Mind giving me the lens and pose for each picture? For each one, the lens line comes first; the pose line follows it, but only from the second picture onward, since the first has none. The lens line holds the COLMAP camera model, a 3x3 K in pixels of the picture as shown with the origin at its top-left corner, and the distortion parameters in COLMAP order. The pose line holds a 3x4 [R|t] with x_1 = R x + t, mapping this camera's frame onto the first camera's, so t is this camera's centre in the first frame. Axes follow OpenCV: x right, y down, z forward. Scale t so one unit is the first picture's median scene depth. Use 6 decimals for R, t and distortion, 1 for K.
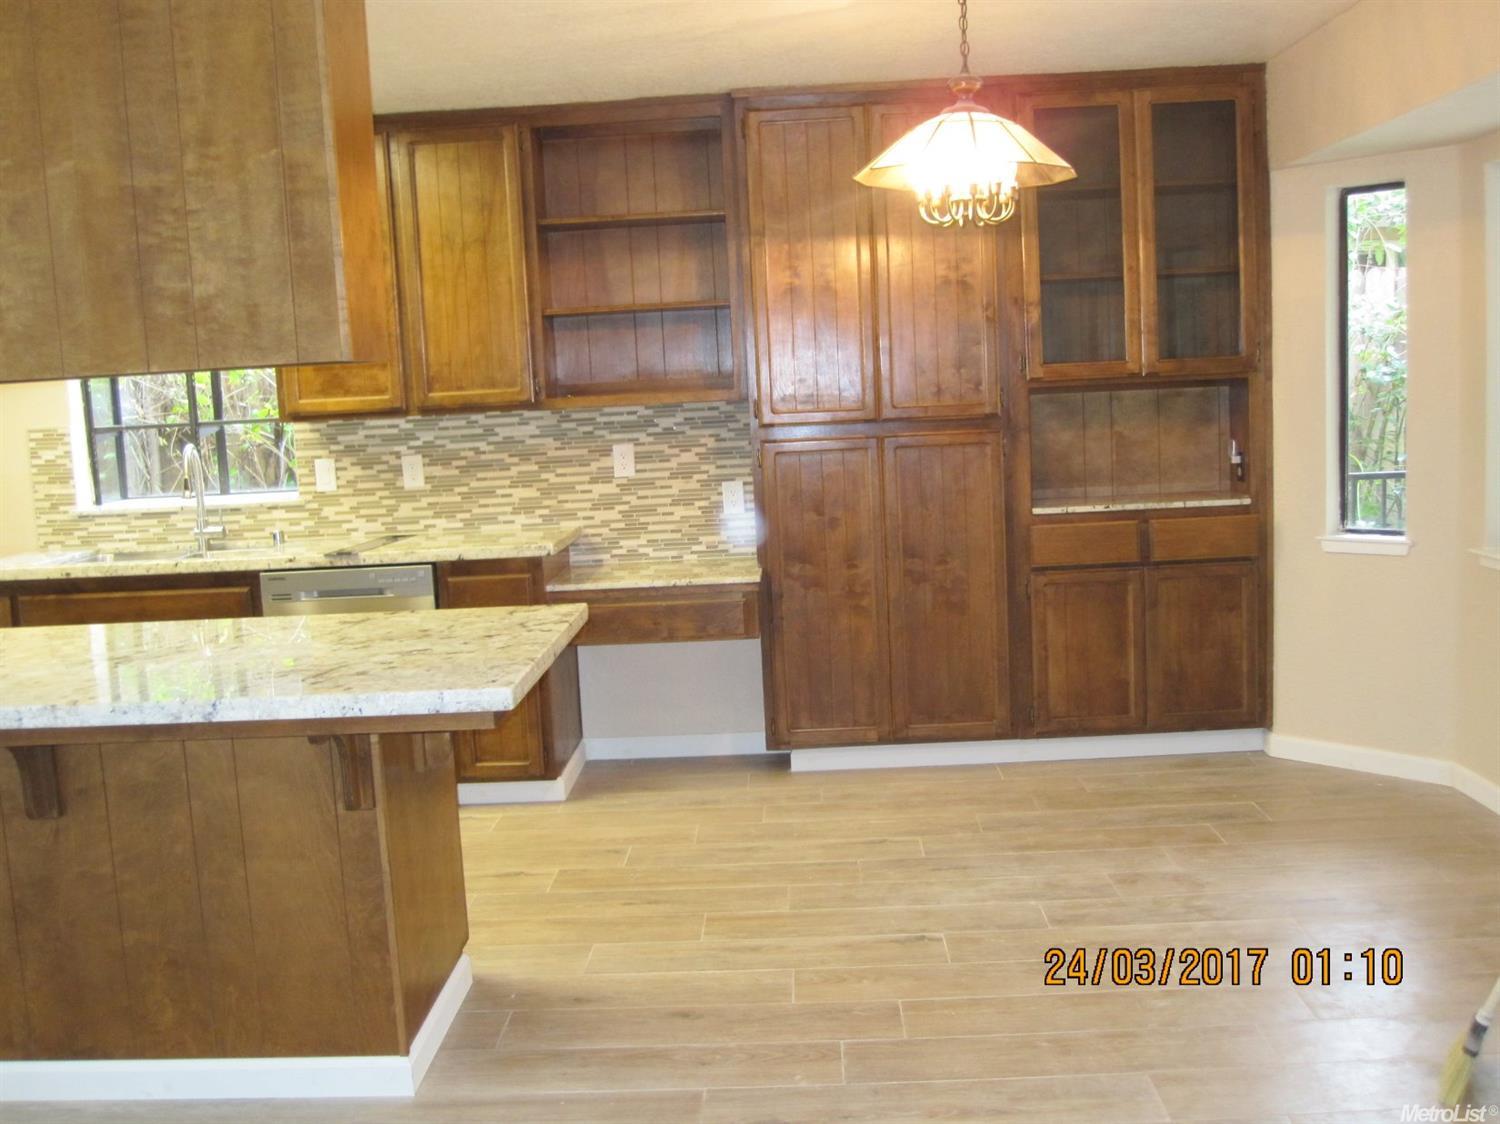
lens RADIAL K [[1465.0, 0, 750.5], [0, 1465.0, 559.0], [0, 0, 1]] dist [-0.067737, 0.000000]
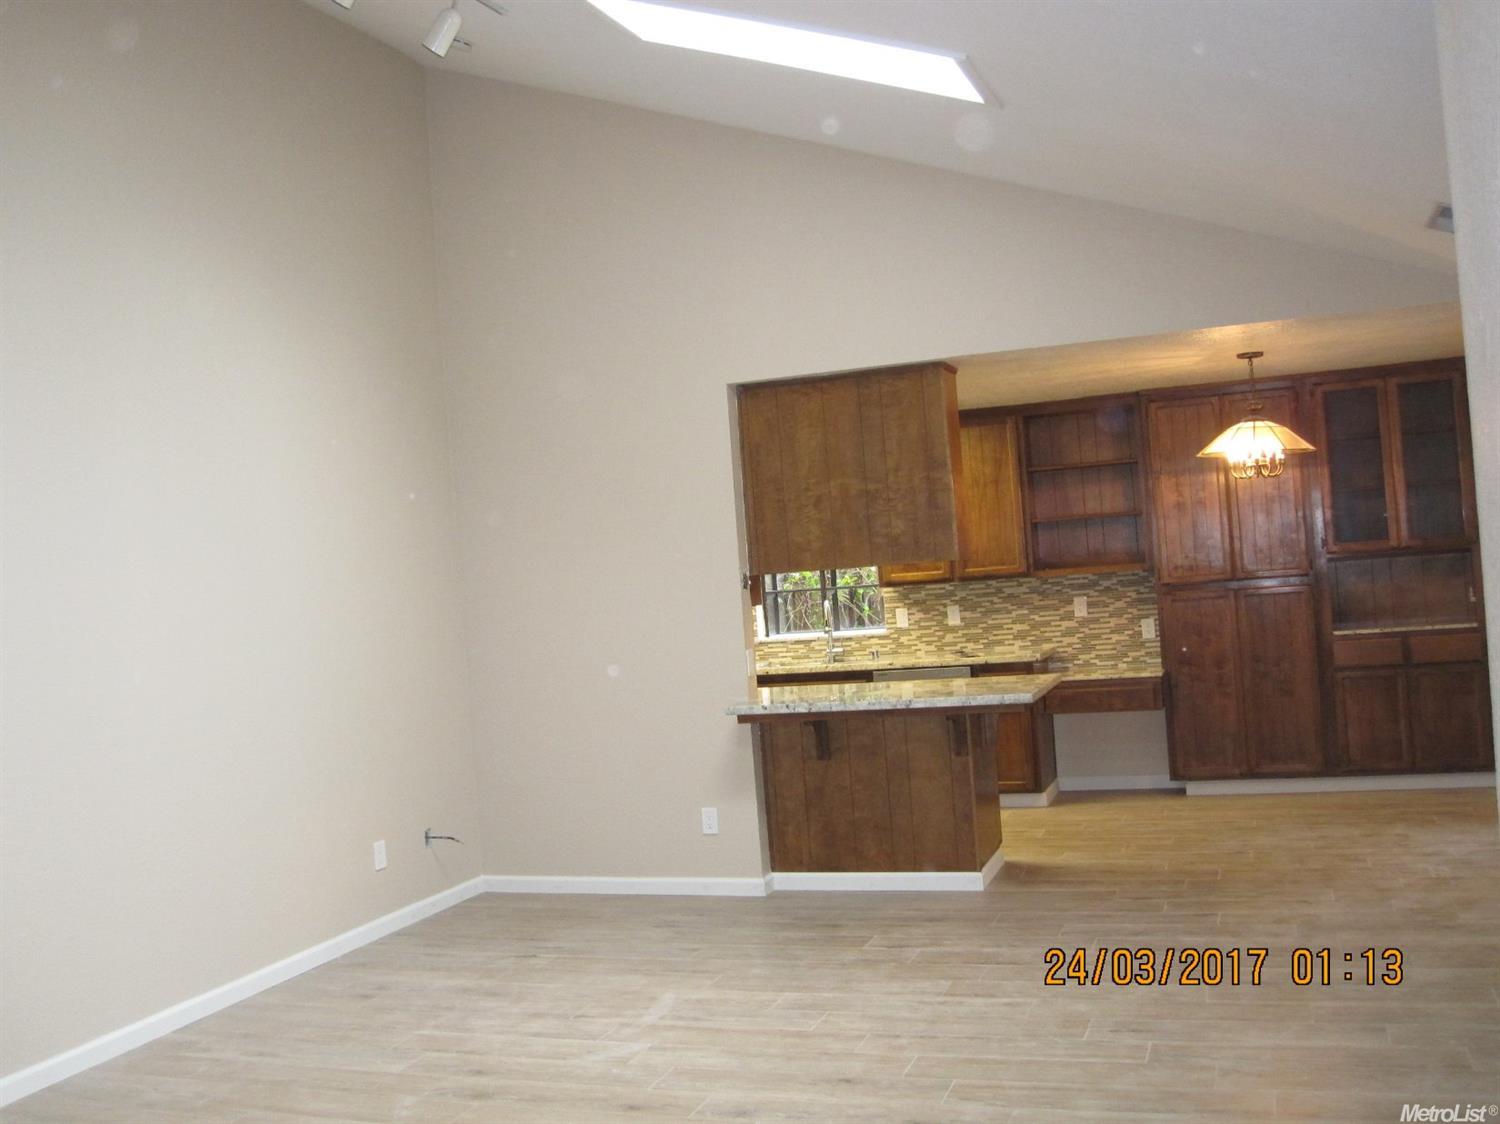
lens RADIAL K [[1465.0, 0, 756.8], [0, 1465.0, 557.6], [0, 0, 1]] dist [-0.067737, 0.000000]
pose [[0.952709, -0.024412, -0.302902, 0.069803], [-0.009311, 0.993955, -0.109392, 0.064736], [0.303741, 0.107039, 0.946723, -0.716897]]
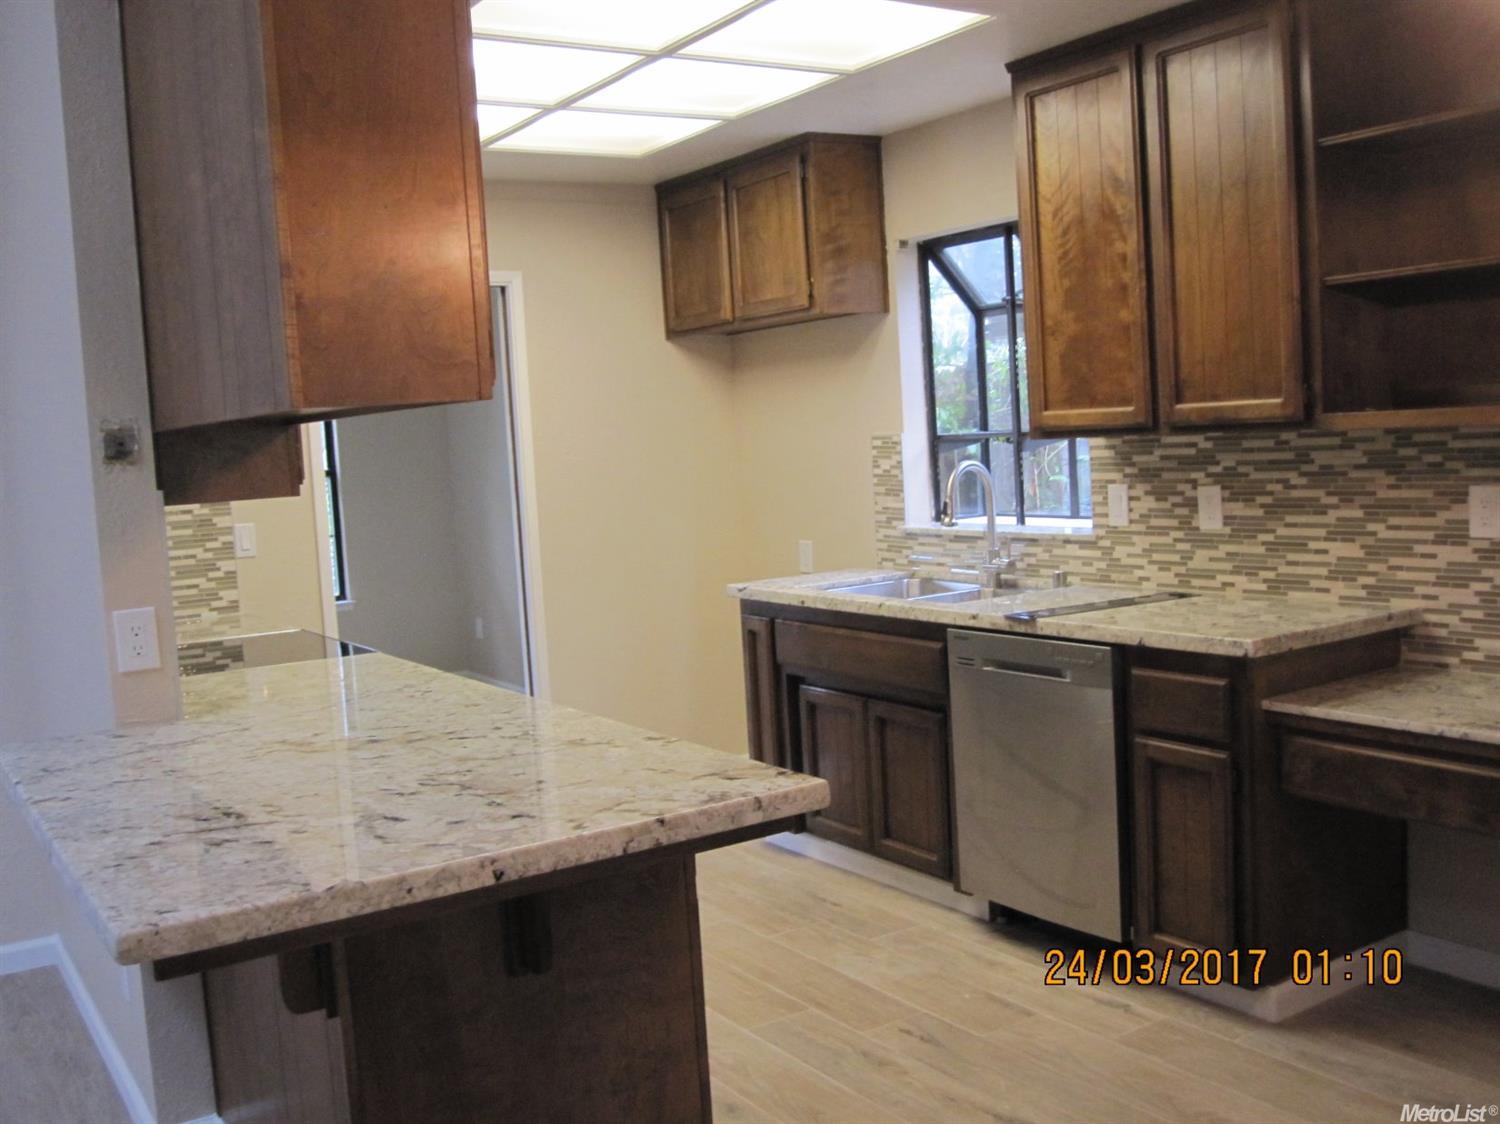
lens RADIAL K [[1465.0, 0, 751.7], [0, 1465.0, 556.0], [0, 0, 1]] dist [-0.067737, 0.000000]
pose [[0.576557, 0.085746, -0.812545, 0.242312], [-0.068039, 0.996063, 0.056834, -0.065089], [0.814219, 0.022517, 0.580121, 0.413972]]
